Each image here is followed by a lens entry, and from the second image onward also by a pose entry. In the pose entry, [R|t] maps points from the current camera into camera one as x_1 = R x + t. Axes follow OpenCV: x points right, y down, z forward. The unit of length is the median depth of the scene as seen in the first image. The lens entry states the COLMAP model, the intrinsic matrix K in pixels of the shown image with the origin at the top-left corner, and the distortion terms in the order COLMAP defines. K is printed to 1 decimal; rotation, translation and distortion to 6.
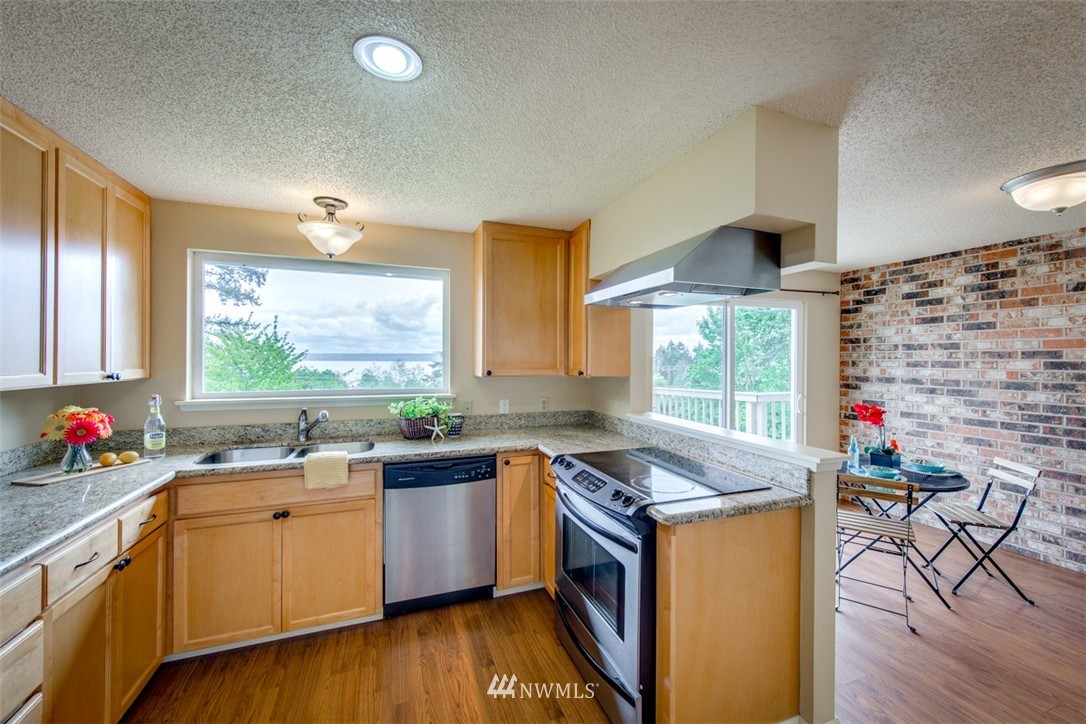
lens RADIAL K [[433.4, 0, 547.5], [0, 433.4, 361.4], [0, 0, 1]] dist [0.011729, 0.000224]
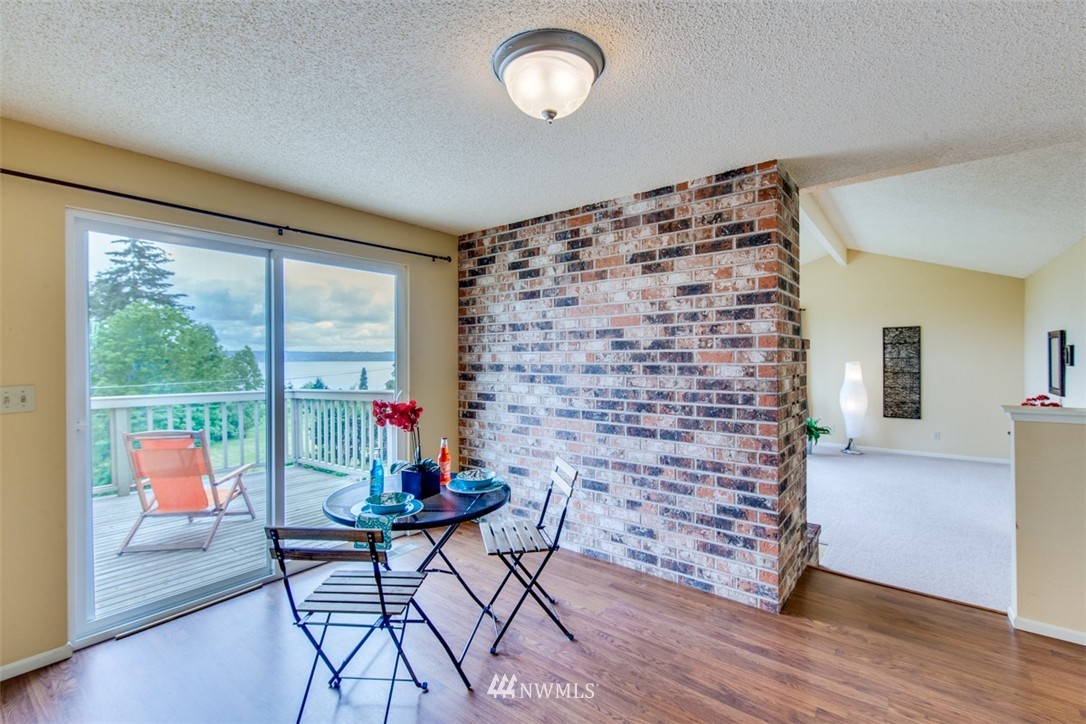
lens RADIAL K [[482.4, 0, 543.0], [0, 482.4, 362.0], [0, 0, 1]] dist [0.012860, -0.000068]
pose [[0.860993, -0.010107, 0.508517, 0.458842], [0.008697, 0.999949, 0.005149, 0.033070], [-0.508543, -0.000011, 0.861037, 0.202147]]
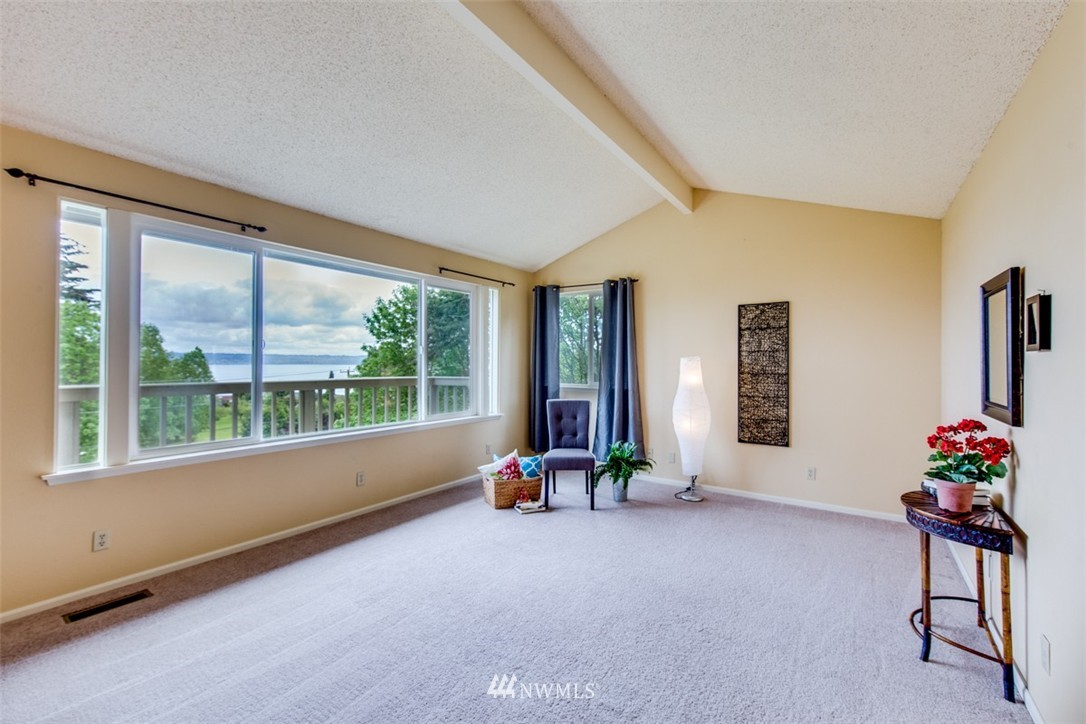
lens RADIAL K [[453.4, 0, 547.3], [0, 453.4, 362.2], [0, 0, 1]] dist [0.009777, 0.000233]
pose [[0.831315, 0.005123, 0.555778, 2.106073], [-0.001673, 0.999976, -0.006715, 0.097884], [-0.555799, 0.004652, 0.831304, 0.614881]]
